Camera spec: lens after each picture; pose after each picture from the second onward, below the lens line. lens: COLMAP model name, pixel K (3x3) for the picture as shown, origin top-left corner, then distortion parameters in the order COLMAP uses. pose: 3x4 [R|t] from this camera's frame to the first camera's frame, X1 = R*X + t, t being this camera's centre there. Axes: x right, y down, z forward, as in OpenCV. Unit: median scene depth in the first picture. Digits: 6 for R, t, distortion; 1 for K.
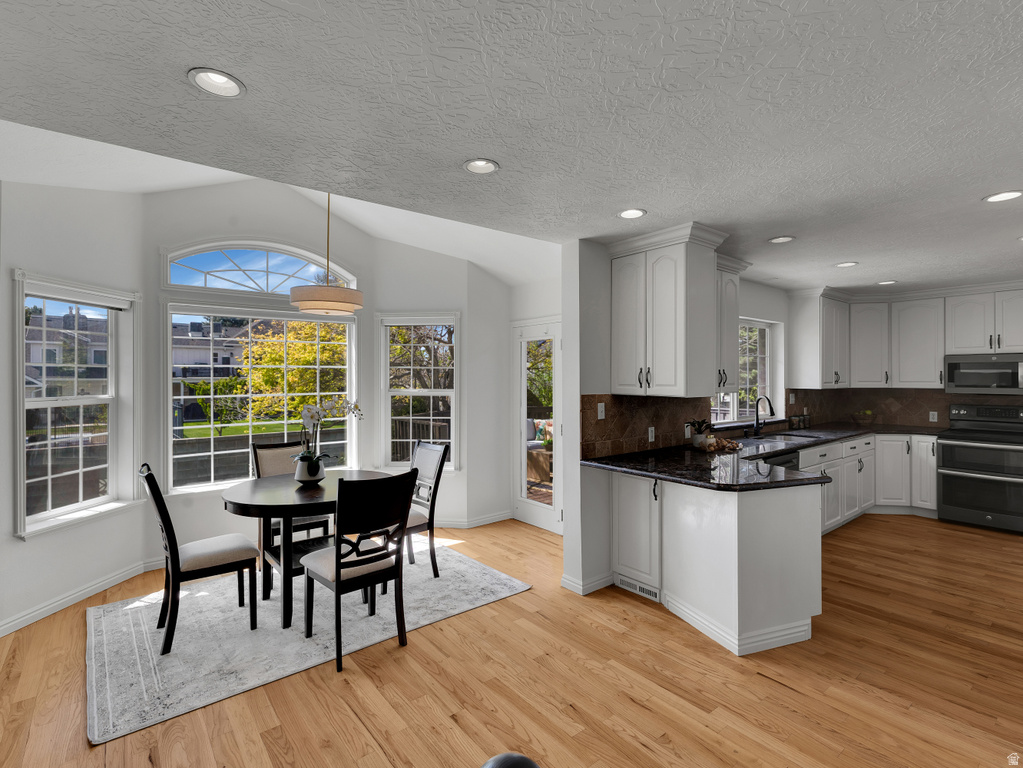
lens RADIAL K [[494.6, 0, 510.4], [0, 494.6, 376.6], [0, 0, 1]] dist [0.011676, -0.003791]
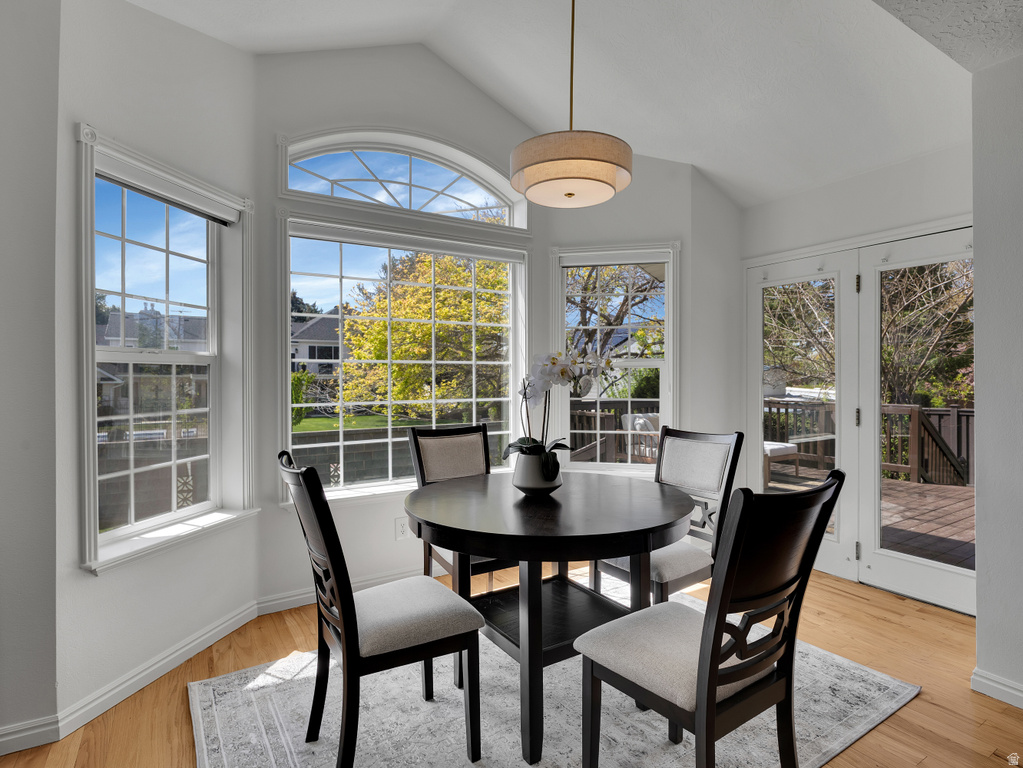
lens RADIAL K [[538.6, 0, 519.5], [0, 538.6, 379.1], [0, 0, 1]] dist [-0.007371, -0.001009]
pose [[0.993467, 0.001366, -0.114113, -0.358600], [-0.000671, 0.999981, 0.006131, 0.079660], [0.114119, -0.006014, 0.993449, 0.380727]]
